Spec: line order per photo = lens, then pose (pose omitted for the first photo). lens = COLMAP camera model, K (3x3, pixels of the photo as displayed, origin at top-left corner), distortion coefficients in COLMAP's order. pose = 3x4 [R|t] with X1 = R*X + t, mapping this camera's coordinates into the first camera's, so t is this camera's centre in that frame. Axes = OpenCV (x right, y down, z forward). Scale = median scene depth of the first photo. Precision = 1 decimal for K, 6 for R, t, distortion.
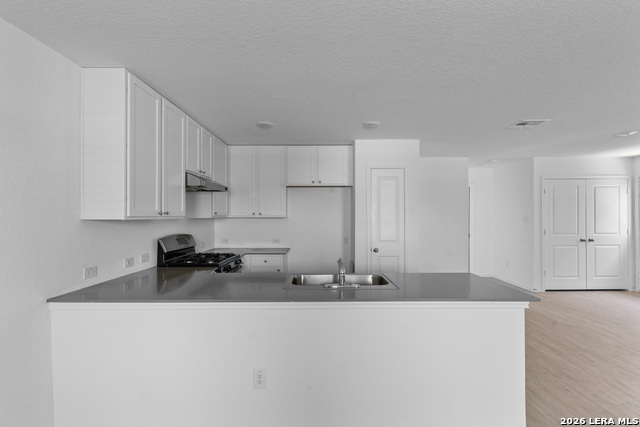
lens RADIAL K [[303.2, 0, 320.9], [0, 303.2, 213.1], [0, 0, 1]] dist [0.003008, -0.000346]
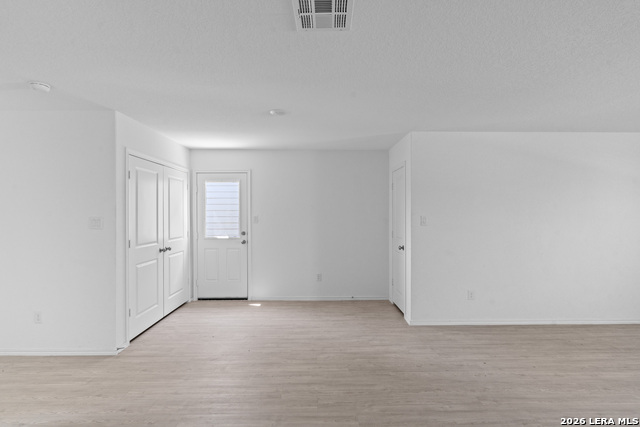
lens RADIAL K [[303.2, 0, 319.7], [0, 303.2, 213.0], [0, 0, 1]] dist [0.003008, -0.000346]
pose [[-0.017642, 0.006023, 0.999826, 0.182752], [0.000715, 0.999982, -0.006011, 0.008105], [-0.999844, 0.000609, -0.017646, 0.837146]]
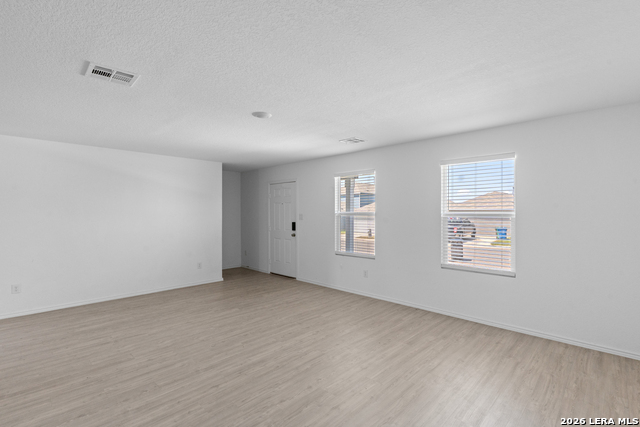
lens RADIAL K [[303.2, 0, 322.7], [0, 303.2, 213.6], [0, 0, 1]] dist [0.003008, -0.000346]
pose [[-0.716829, -0.001120, 0.697248, -0.307511], [-0.001647, 0.999999, -0.000087, 0.005459], [-0.697247, -0.001211, -0.716830, 0.378919]]
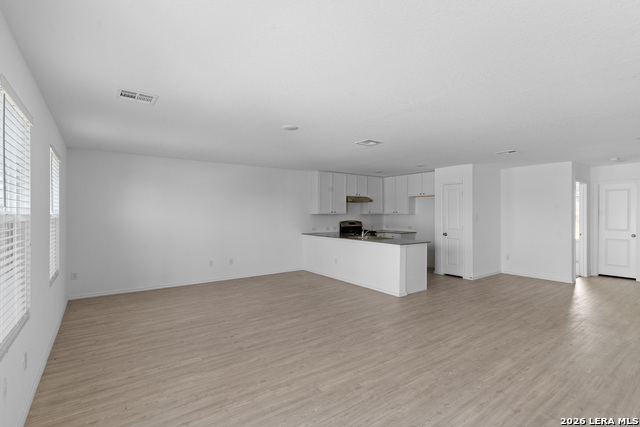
lens RADIAL K [[303.2, 0, 321.1], [0, 303.2, 213.9], [0, 0, 1]] dist [0.003008, -0.000346]
pose [[0.589043, 0.002509, -0.808097, 1.108947], [0.002212, 0.999986, 0.004718, 0.002446], [0.808098, -0.004567, 0.589030, -0.514364]]
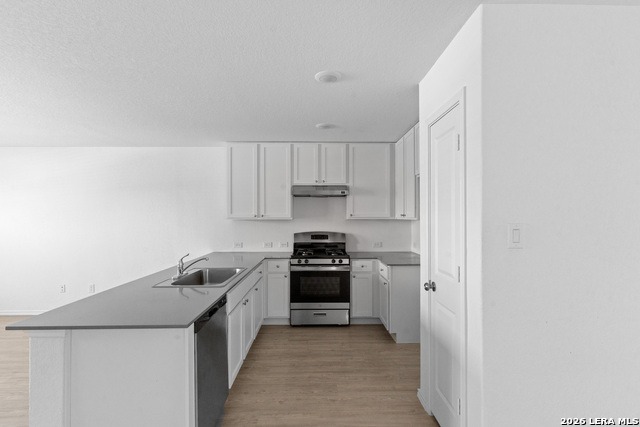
lens RADIAL K [[303.2, 0, 324.0], [0, 303.2, 213.7], [0, 0, 1]] dist [0.003008, -0.000346]
pose [[0.018355, 0.003399, -0.999826, 0.668443], [0.006131, 0.999975, 0.003513, -0.008418], [0.999813, -0.006195, 0.018334, 0.814592]]
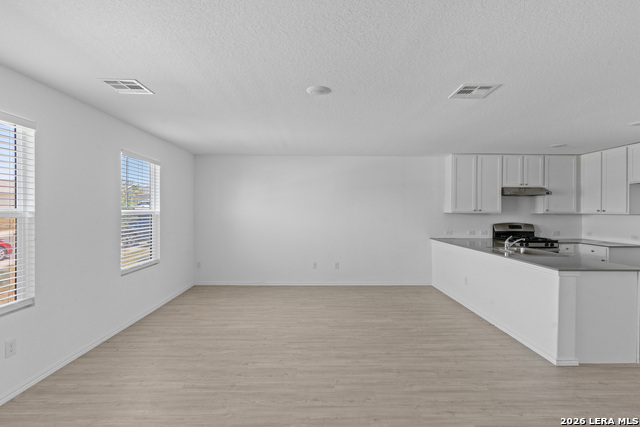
lens RADIAL K [[303.2, 0, 321.3], [0, 303.2, 212.4], [0, 0, 1]] dist [0.003008, -0.000346]
pose [[0.018445, 0.005238, -0.999816, 0.966712], [-0.000206, 0.999986, 0.005235, 0.003220], [0.999830, 0.000109, 0.018446, -0.072915]]
